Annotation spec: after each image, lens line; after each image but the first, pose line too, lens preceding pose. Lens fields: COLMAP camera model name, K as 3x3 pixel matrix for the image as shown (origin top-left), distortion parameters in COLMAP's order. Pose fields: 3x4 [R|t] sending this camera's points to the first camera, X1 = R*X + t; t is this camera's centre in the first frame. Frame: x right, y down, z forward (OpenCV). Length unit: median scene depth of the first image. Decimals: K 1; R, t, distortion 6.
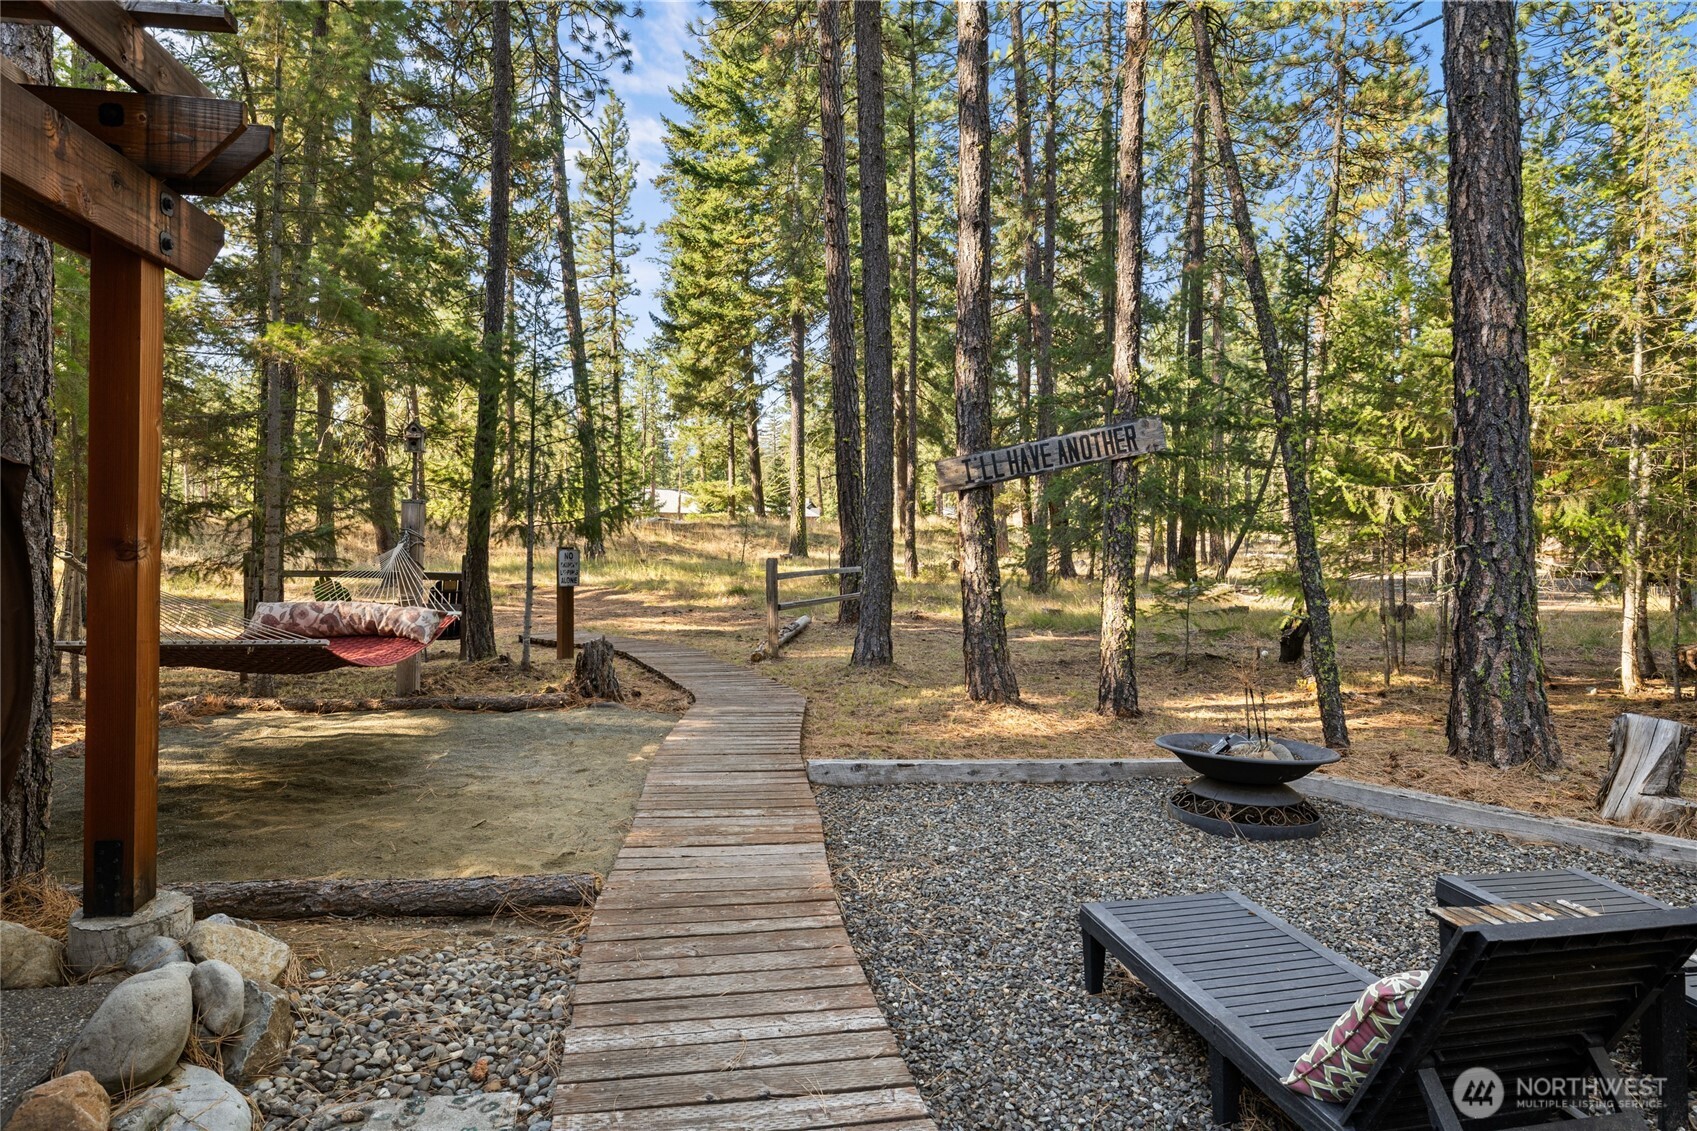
lens RADIAL K [[1001.9, 0, 848.5], [0, 1001.9, 565.5], [0, 0, 1]] dist [-0.007318, 0.000988]
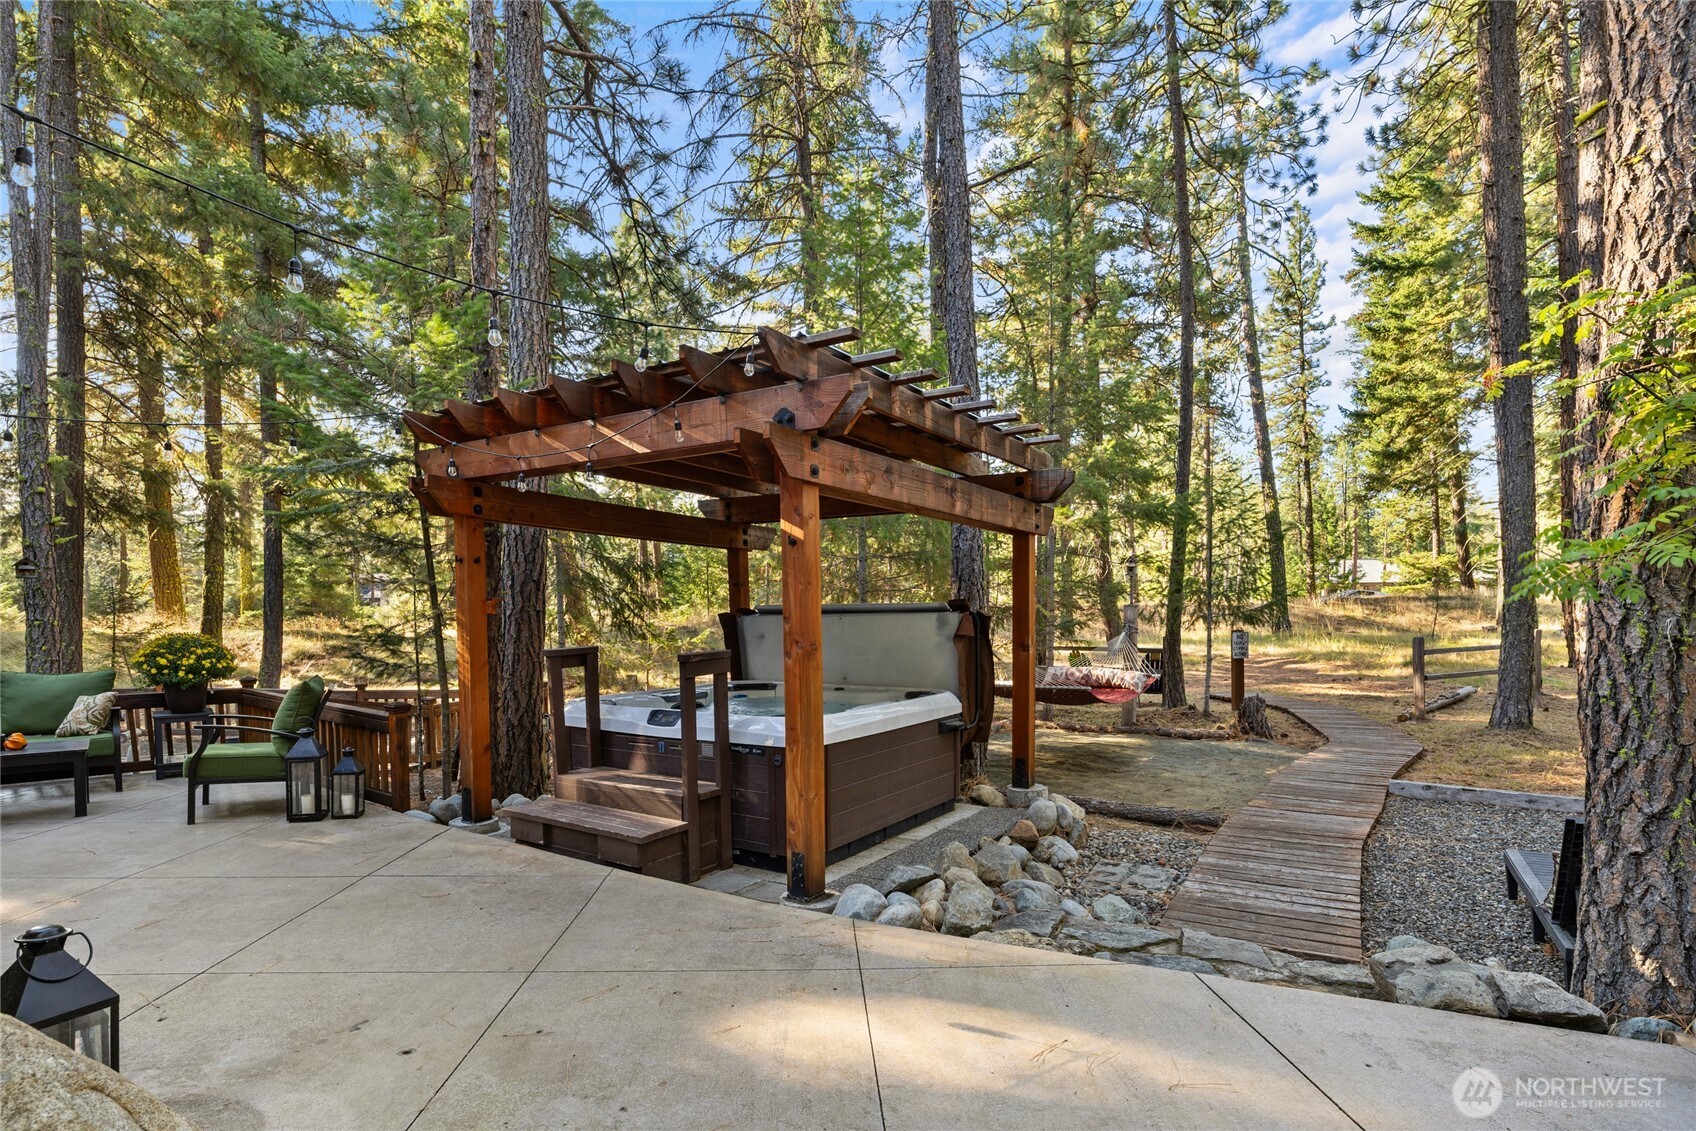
lens RADIAL K [[859.2, 0, 834.3], [0, 859.2, 634.7], [0, 0, 1]] dist [-0.001946, -0.000558]
pose [[0.739914, -0.004016, -0.672689, 0.116852], [0.003131, 0.999992, -0.002526, -0.011691], [0.672694, -0.000237, 0.739921, -0.293360]]
